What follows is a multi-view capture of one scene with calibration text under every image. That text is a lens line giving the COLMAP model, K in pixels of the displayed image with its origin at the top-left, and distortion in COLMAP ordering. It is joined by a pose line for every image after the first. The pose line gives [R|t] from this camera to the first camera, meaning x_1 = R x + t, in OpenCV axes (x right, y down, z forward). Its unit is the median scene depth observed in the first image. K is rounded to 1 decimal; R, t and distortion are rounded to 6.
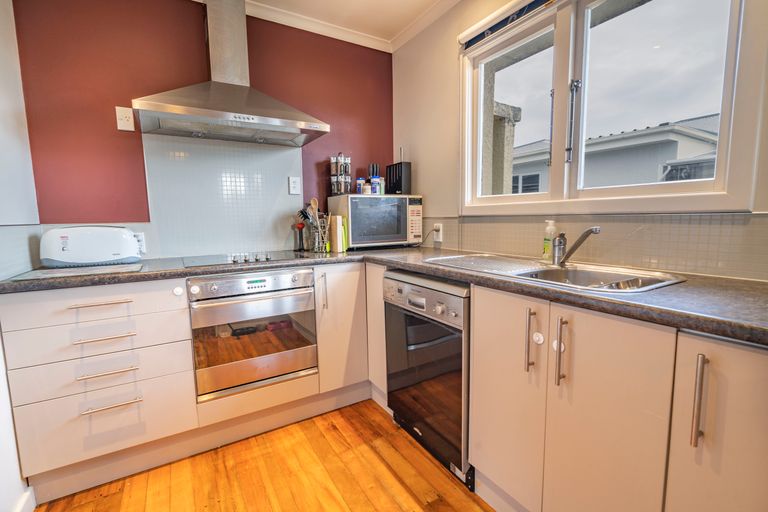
lens RADIAL K [[348.7, 0, 385.4], [0, 348.7, 255.1], [0, 0, 1]] dist [-0.004289, -0.000365]
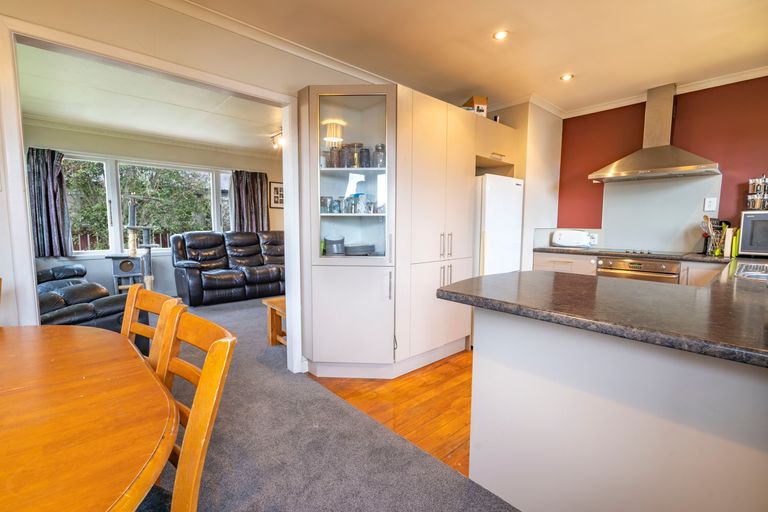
lens RADIAL K [[348.7, 0, 385.4], [0, 348.7, 255.2], [0, 0, 1]] dist [-0.004289, -0.000365]
pose [[0.204077, 0.107647, -0.973018, 0.971259], [-0.111618, 0.990013, 0.086117, 0.017067], [0.972571, 0.091032, 0.214054, -0.558273]]
